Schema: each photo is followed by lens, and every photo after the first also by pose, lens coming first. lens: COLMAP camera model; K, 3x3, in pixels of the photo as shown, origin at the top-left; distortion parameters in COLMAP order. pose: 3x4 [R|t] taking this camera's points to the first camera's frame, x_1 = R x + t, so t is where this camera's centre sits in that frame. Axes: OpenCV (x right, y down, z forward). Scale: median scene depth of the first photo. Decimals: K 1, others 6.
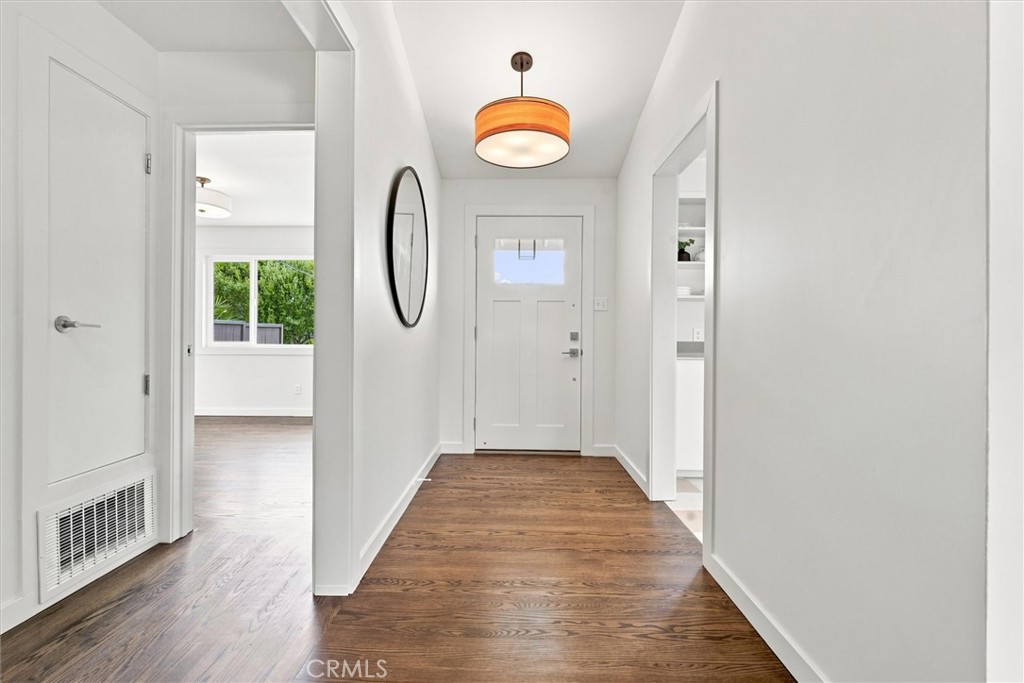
lens RADIAL K [[484.4, 0, 499.2], [0, 484.4, 332.1], [0, 0, 1]] dist [-0.001233, -0.000473]
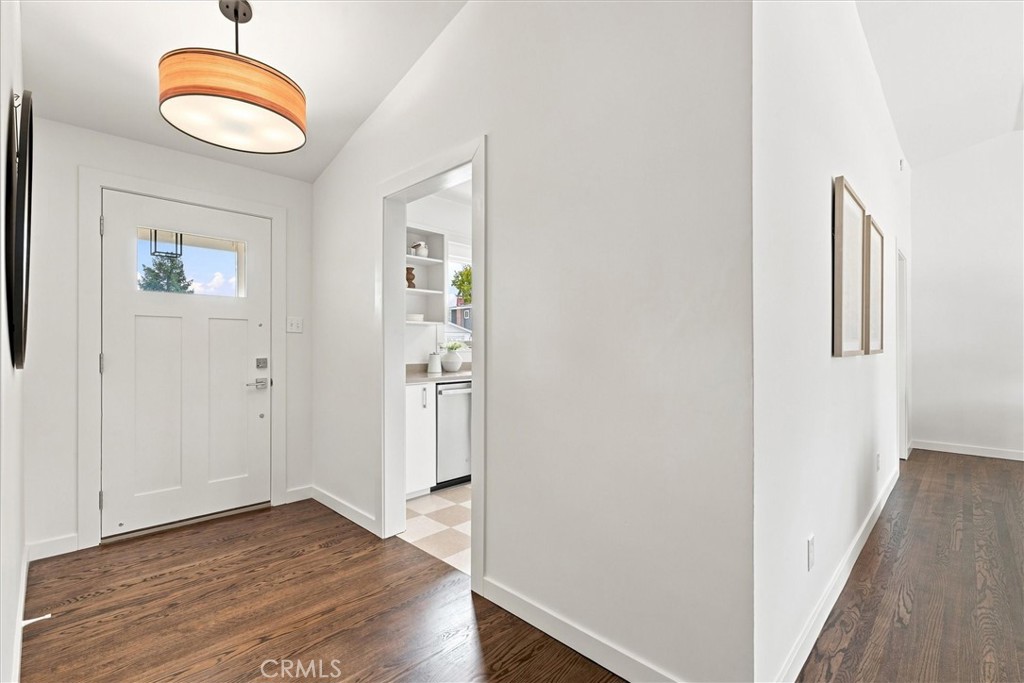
lens RADIAL K [[484.4, 0, 499.2], [0, 484.4, 332.1], [0, 0, 1]] dist [-0.001233, -0.000473]
pose [[0.668692, 0.002101, 0.743536, -0.227349], [-0.000746, 0.999997, -0.002155, -0.052196], [-0.743539, 0.000886, 0.668692, 0.184234]]
